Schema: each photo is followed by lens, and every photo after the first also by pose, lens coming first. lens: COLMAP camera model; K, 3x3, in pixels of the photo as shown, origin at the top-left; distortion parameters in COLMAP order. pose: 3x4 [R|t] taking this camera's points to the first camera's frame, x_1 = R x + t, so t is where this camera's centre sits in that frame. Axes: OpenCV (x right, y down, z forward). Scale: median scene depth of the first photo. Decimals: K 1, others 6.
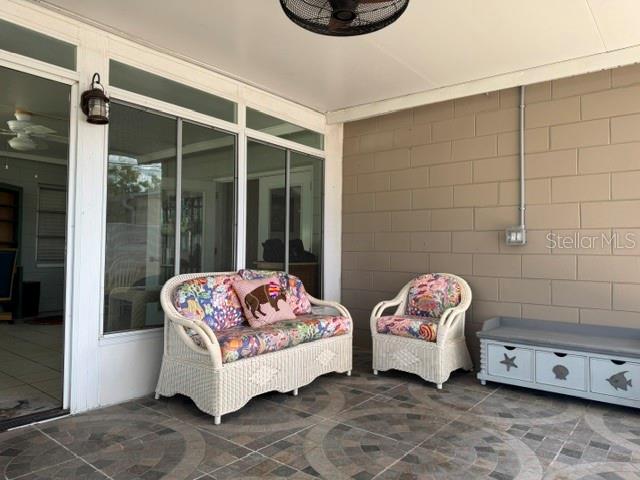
lens RADIAL K [[452.7, 0, 320.0], [0, 452.7, 240.0], [0, 0, 1]] dist [0.067374, -0.094009]
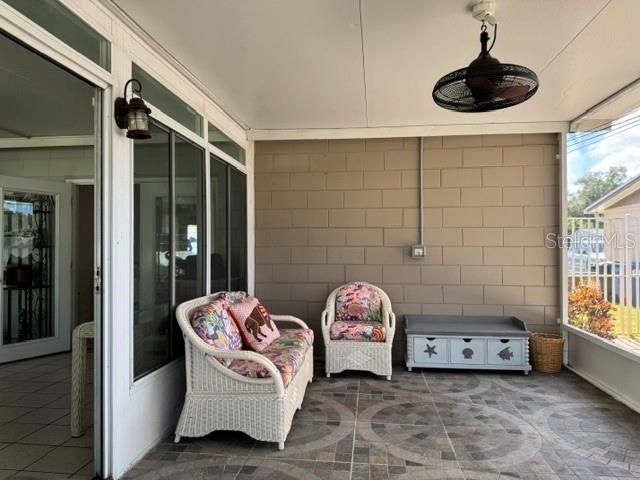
lens RADIAL K [[452.7, 0, 320.0], [0, 452.7, 240.0], [0, 0, 1]] dist [0.067374, -0.094009]
pose [[0.847470, -0.004421, 0.530826, -0.561490], [-0.001436, 0.999943, 0.010621, -0.062905], [-0.530842, -0.009763, 0.847415, 0.073479]]
